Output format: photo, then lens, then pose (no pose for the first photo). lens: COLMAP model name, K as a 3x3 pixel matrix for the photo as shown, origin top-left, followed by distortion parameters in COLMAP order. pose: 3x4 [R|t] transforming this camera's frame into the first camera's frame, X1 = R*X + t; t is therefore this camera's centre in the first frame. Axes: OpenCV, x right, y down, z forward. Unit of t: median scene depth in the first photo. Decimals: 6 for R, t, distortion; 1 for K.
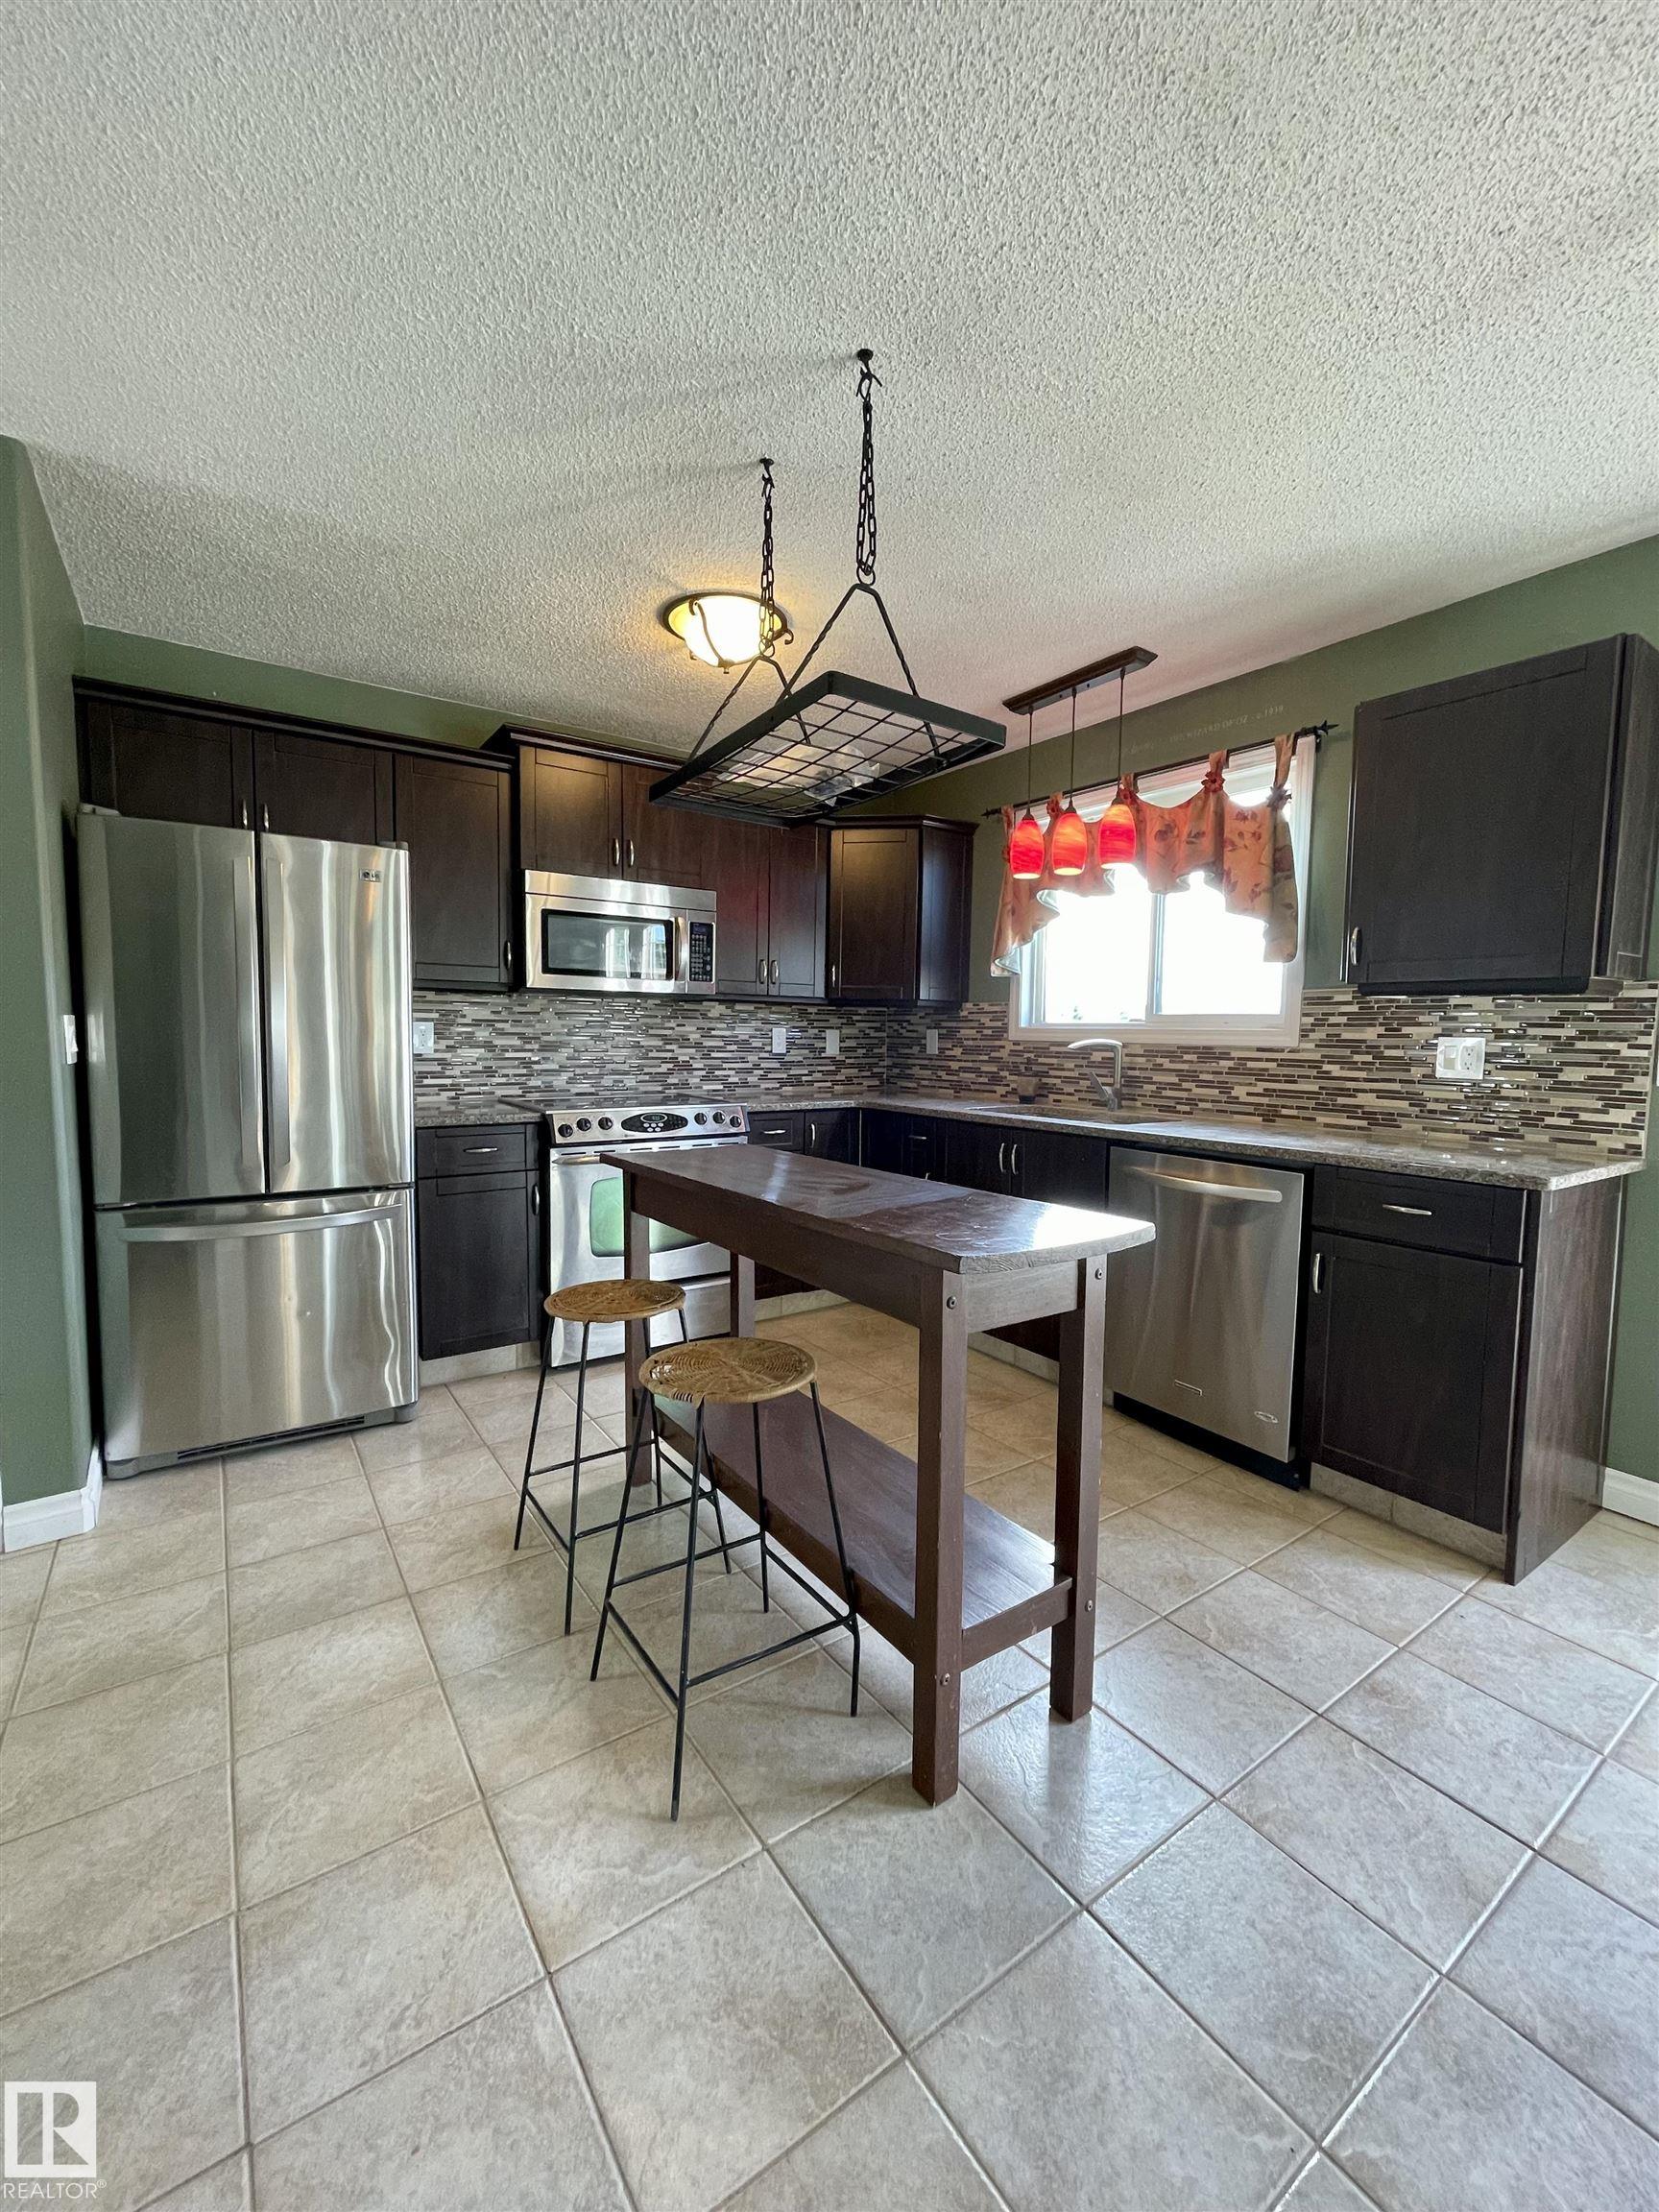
lens RADIAL K [[903.7, 0, 839.9], [0, 903.7, 1091.4], [0, 0, 1]] dist [-0.003260, -0.000554]
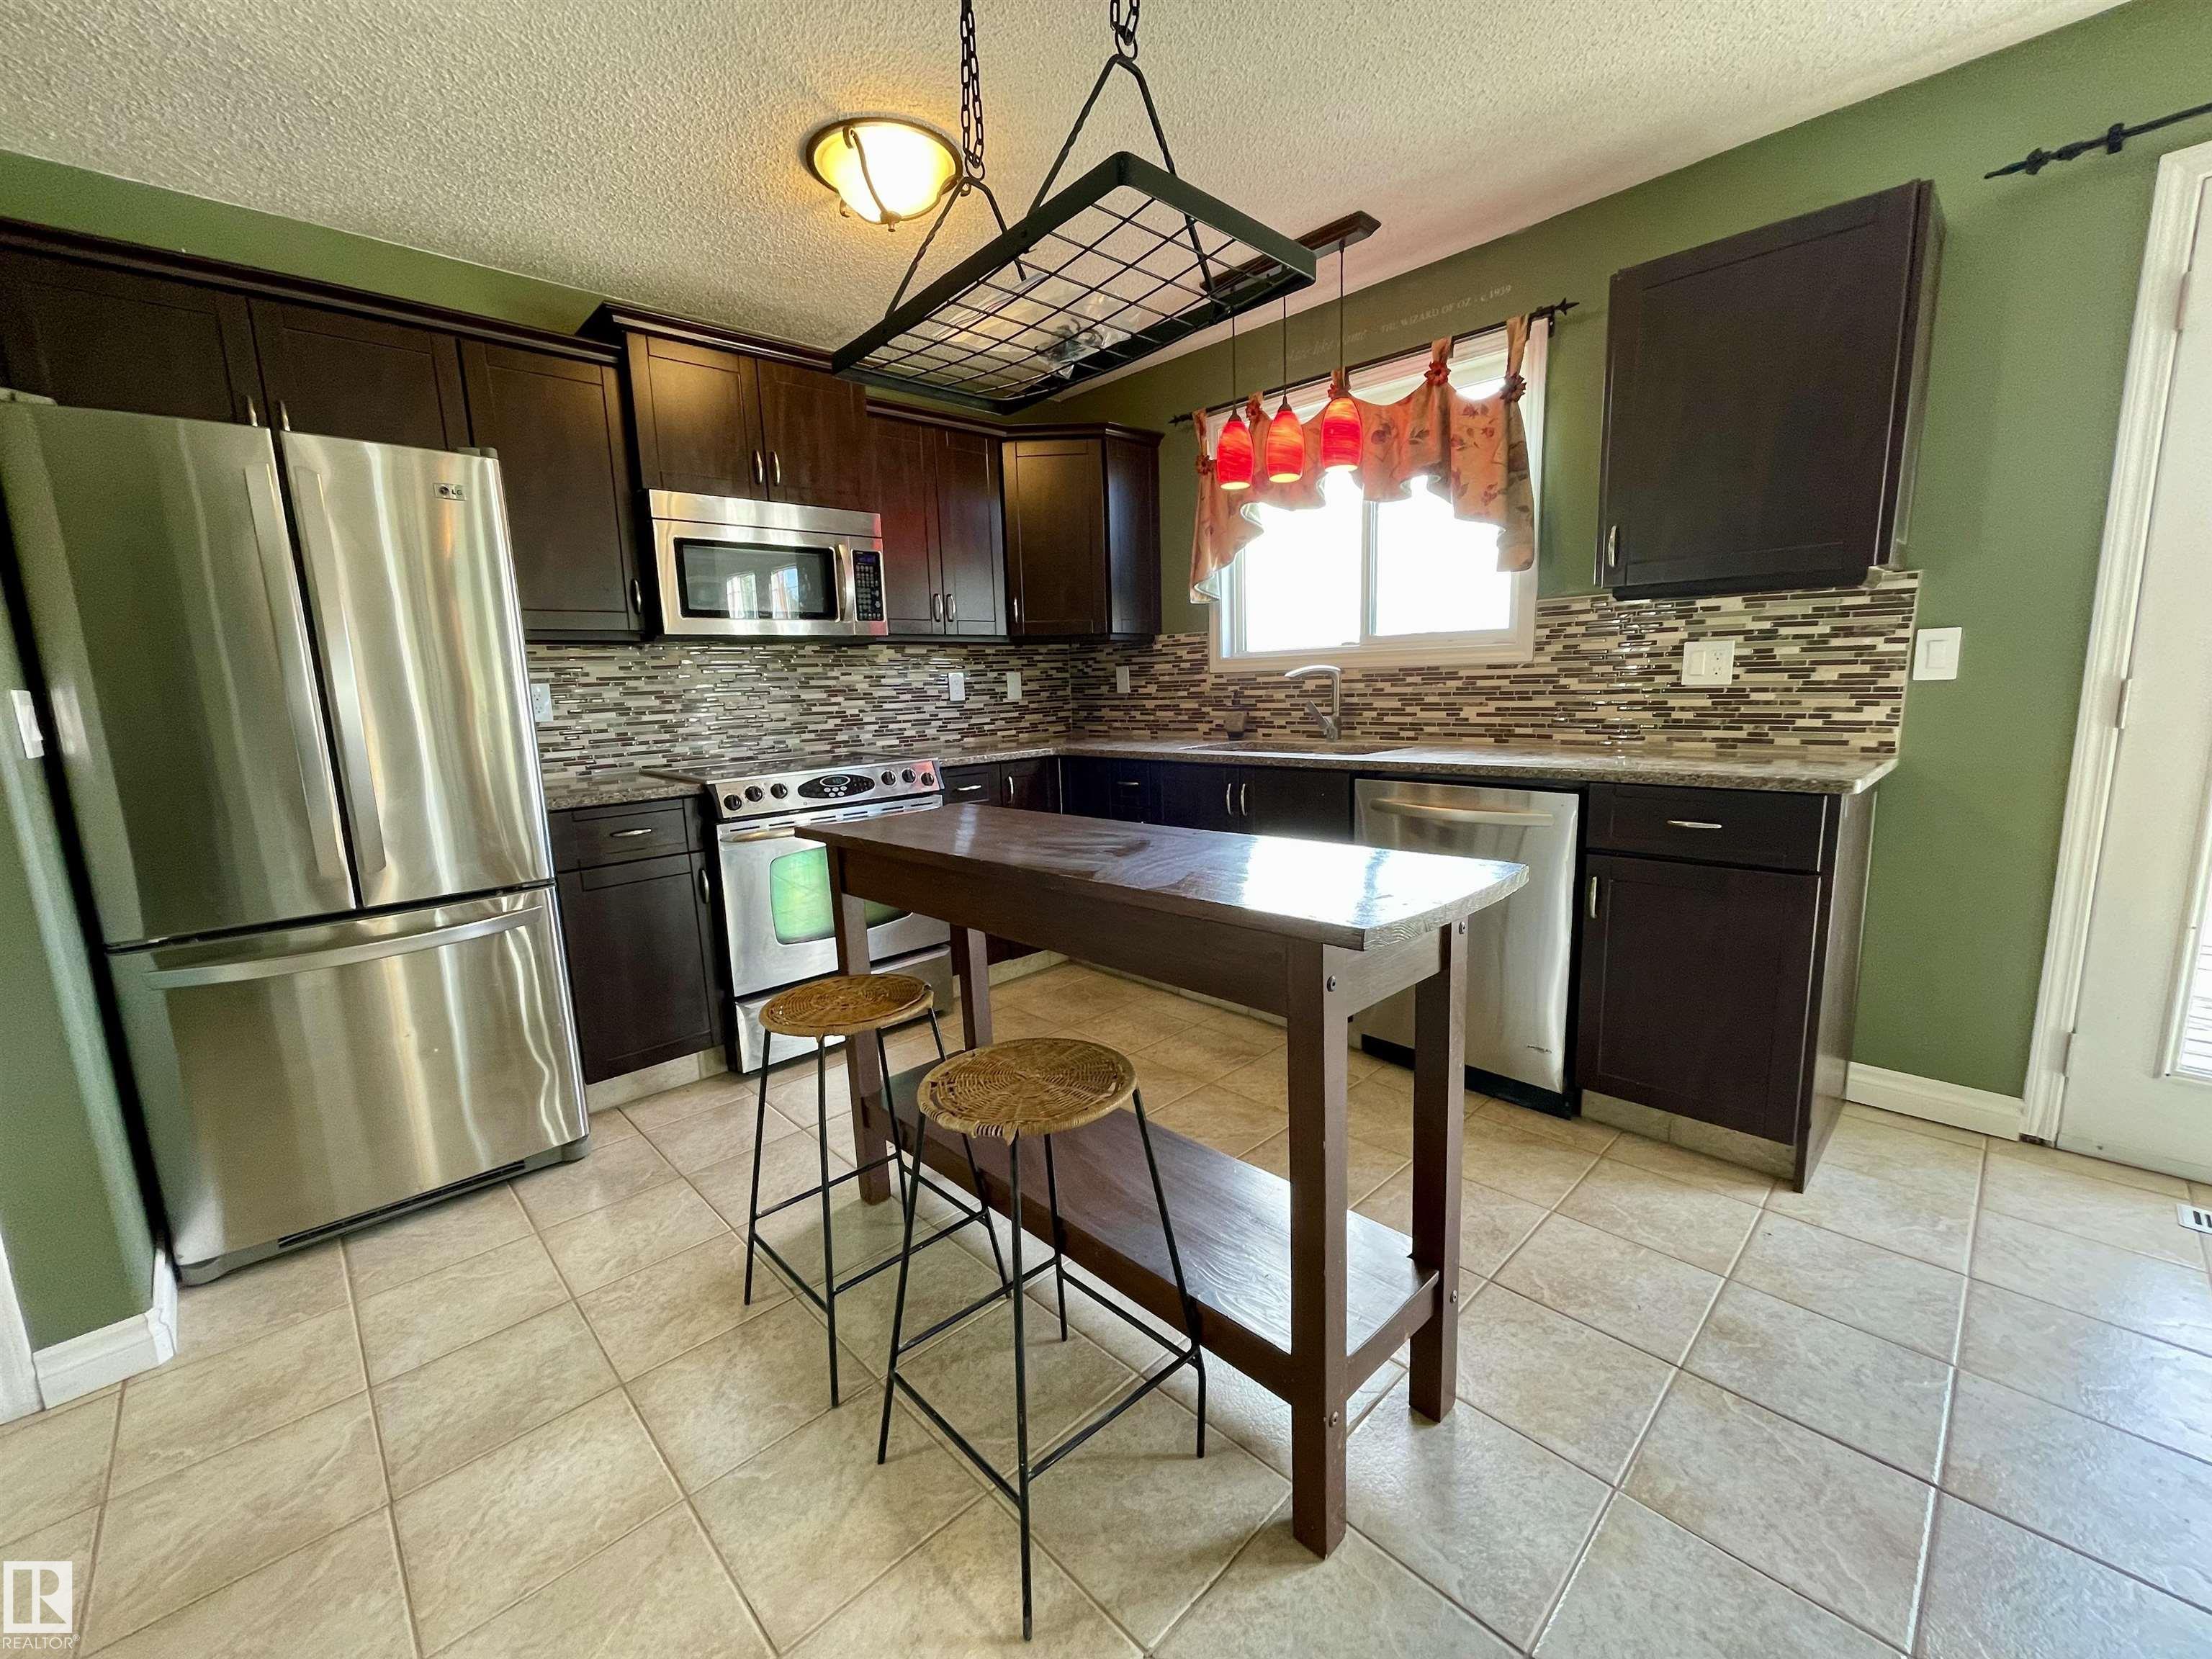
lens RADIAL K [[903.7, 0, 1111.2], [0, 903.7, 822.5], [0, 0, 1]] dist [-0.003260, -0.000554]
pose [[0.987250, -0.072391, 0.141761, -0.087873], [0.059075, 0.993628, 0.095991, 0.001799], [-0.147807, -0.086392, 0.985236, 0.129157]]
